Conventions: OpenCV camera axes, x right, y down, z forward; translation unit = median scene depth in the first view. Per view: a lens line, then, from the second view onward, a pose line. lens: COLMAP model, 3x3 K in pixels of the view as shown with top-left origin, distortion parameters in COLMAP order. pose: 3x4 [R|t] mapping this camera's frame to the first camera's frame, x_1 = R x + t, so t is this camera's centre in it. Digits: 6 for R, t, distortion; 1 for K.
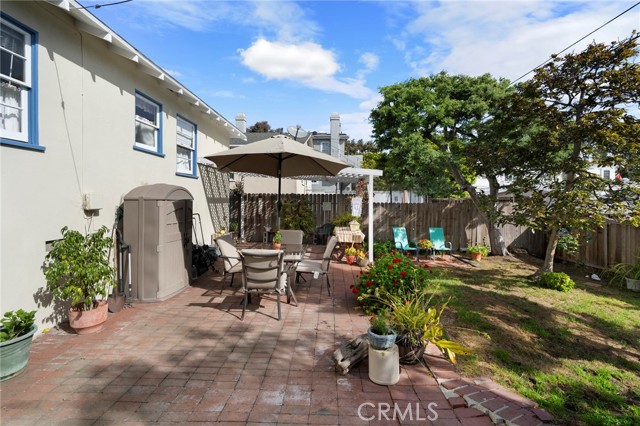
lens RADIAL K [[297.4, 0, 323.2], [0, 297.4, 208.3], [0, 0, 1]] dist [-0.003782, -0.000124]
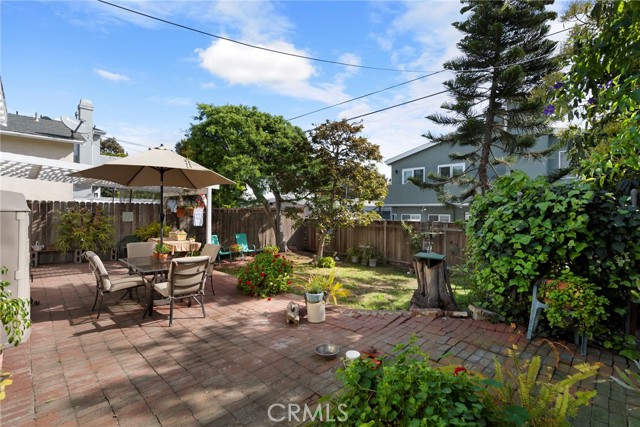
lens RADIAL K [[297.4, 0, 323.2], [0, 297.4, 208.8], [0, 0, 1]] dist [-0.003782, -0.000124]
pose [[0.689807, 0.002950, 0.723987, -0.525328], [0.015503, 0.999702, -0.018845, -0.010553], [-0.723827, 0.024224, 0.689556, -0.101523]]
